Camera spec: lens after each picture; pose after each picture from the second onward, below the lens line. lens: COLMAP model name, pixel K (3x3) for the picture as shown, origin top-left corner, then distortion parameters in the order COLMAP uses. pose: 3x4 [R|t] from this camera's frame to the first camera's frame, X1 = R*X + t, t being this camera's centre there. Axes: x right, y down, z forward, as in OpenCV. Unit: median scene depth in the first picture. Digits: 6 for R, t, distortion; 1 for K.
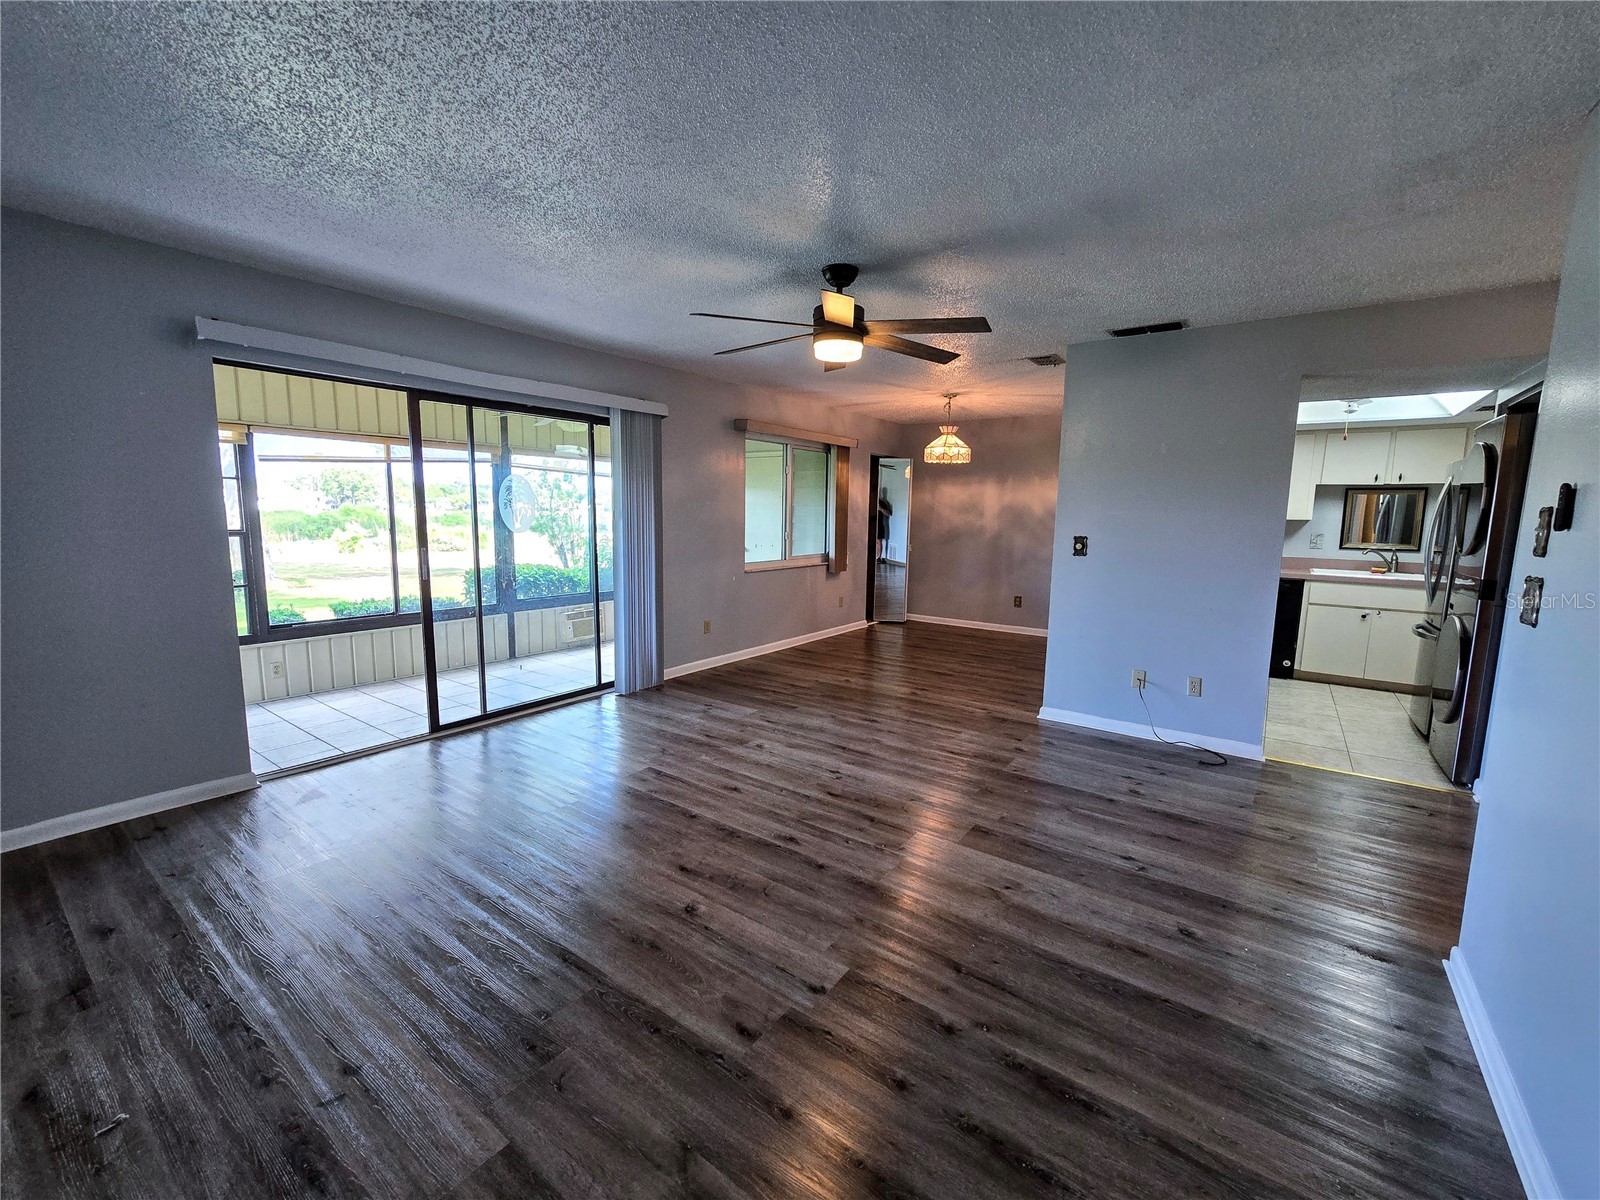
lens RADIAL K [[658.4, 0, 801.1], [0, 658.4, 593.8], [0, 0, 1]] dist [-0.001354, 0.000273]
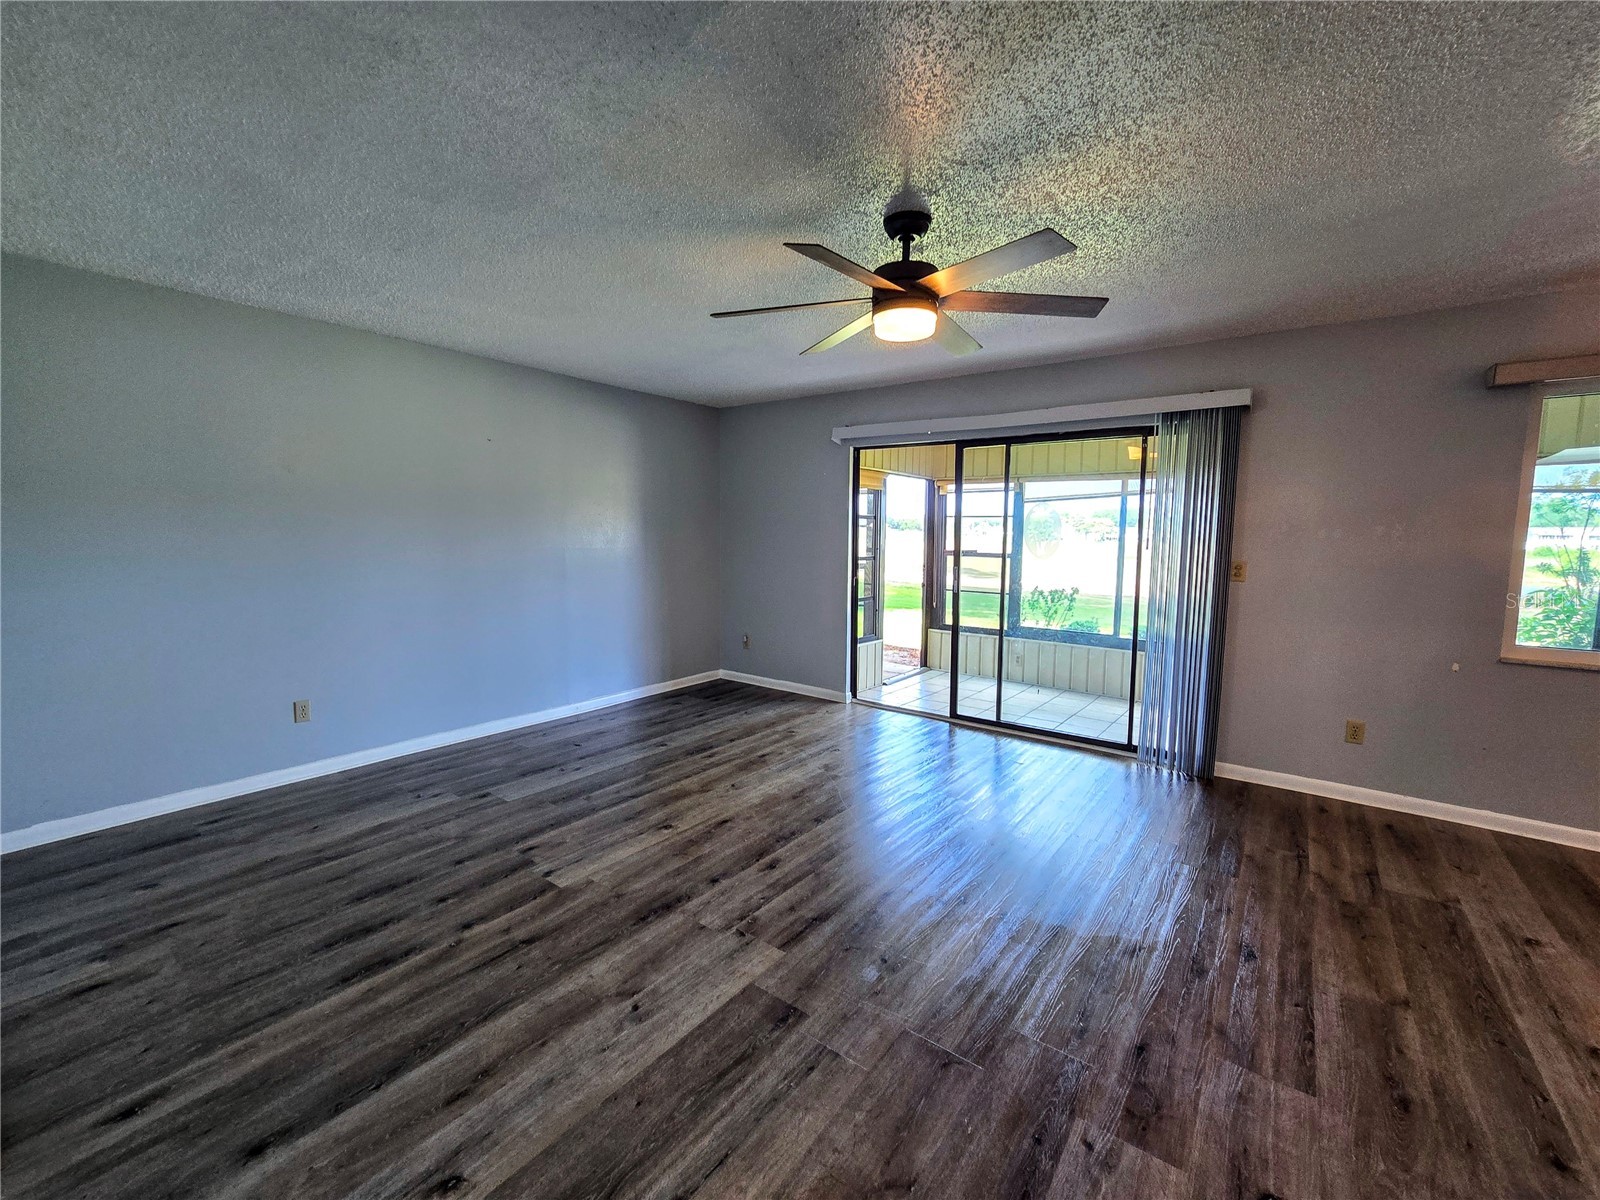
lens RADIAL K [[658.4, 0, 804.4], [0, 658.4, 594.6], [0, 0, 1]] dist [-0.001354, 0.000273]
pose [[-0.010120, 0.080332, -0.996717, 0.638706], [-0.139554, 0.986899, 0.080958, -0.074674], [0.990163, 0.139915, 0.001224, 0.690394]]
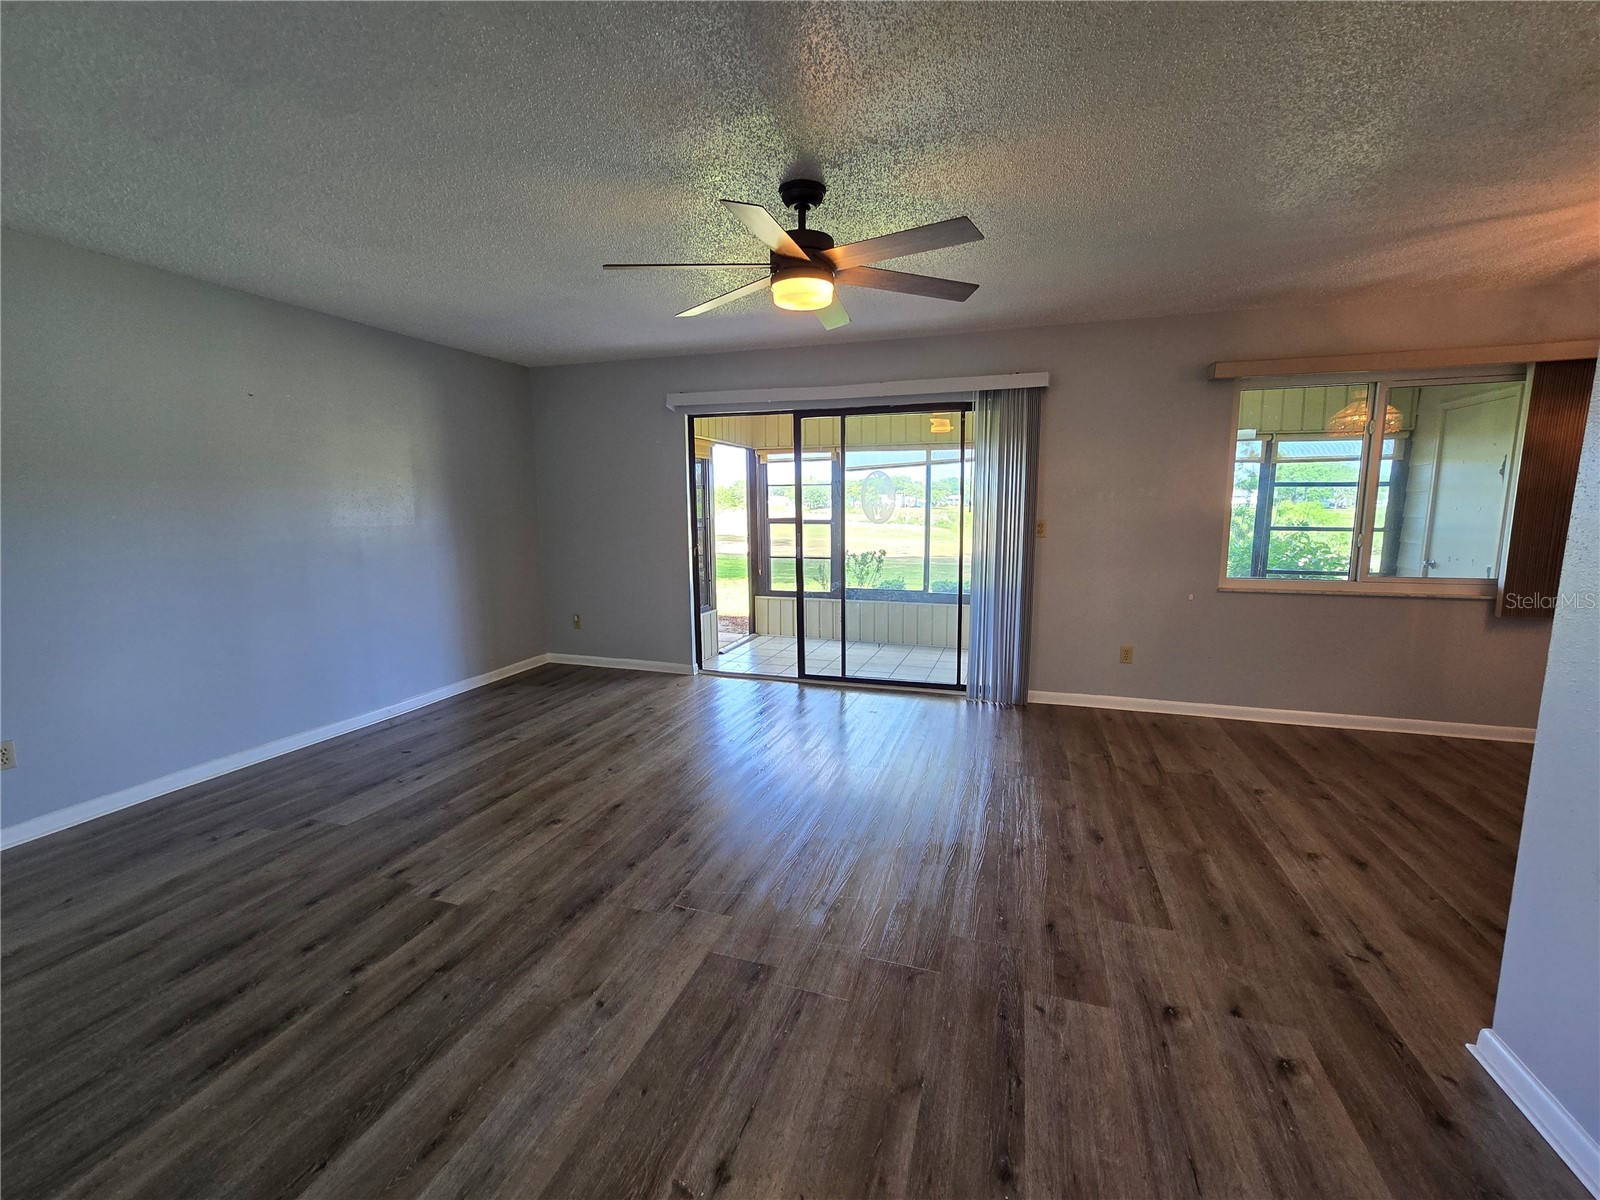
lens RADIAL K [[658.4, 0, 804.5], [0, 658.4, 596.1], [0, 0, 1]] dist [-0.001354, 0.000273]
pose [[0.313277, 0.116604, -0.942476, 0.628996], [-0.110150, 0.990196, 0.085894, -0.057502], [0.943252, 0.076905, 0.323050, 0.577027]]
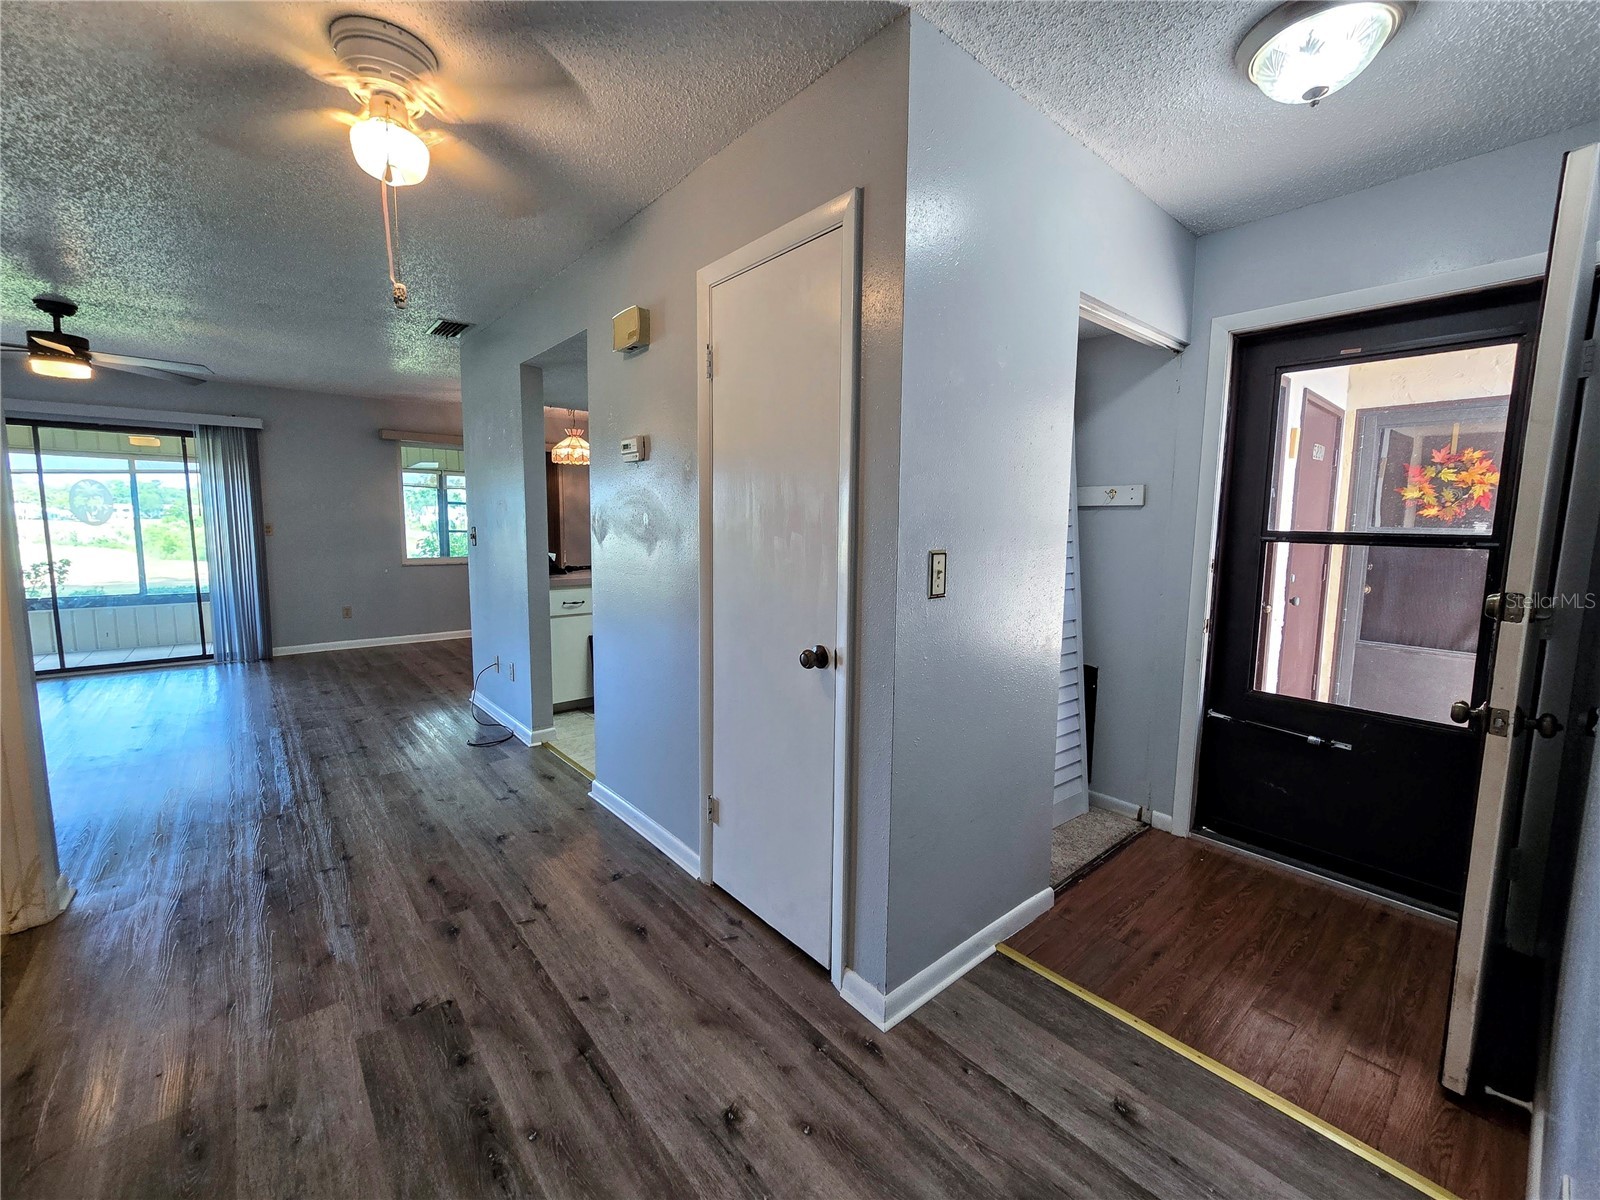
lens RADIAL K [[658.4, 0, 807.0], [0, 658.4, 589.0], [0, 0, 1]] dist [-0.001354, 0.000273]
pose [[0.974182, 0.019725, -0.224903, 1.258965], [-0.025640, 0.999397, -0.023414, 0.023935], [0.224305, 0.028576, 0.974100, 0.098422]]
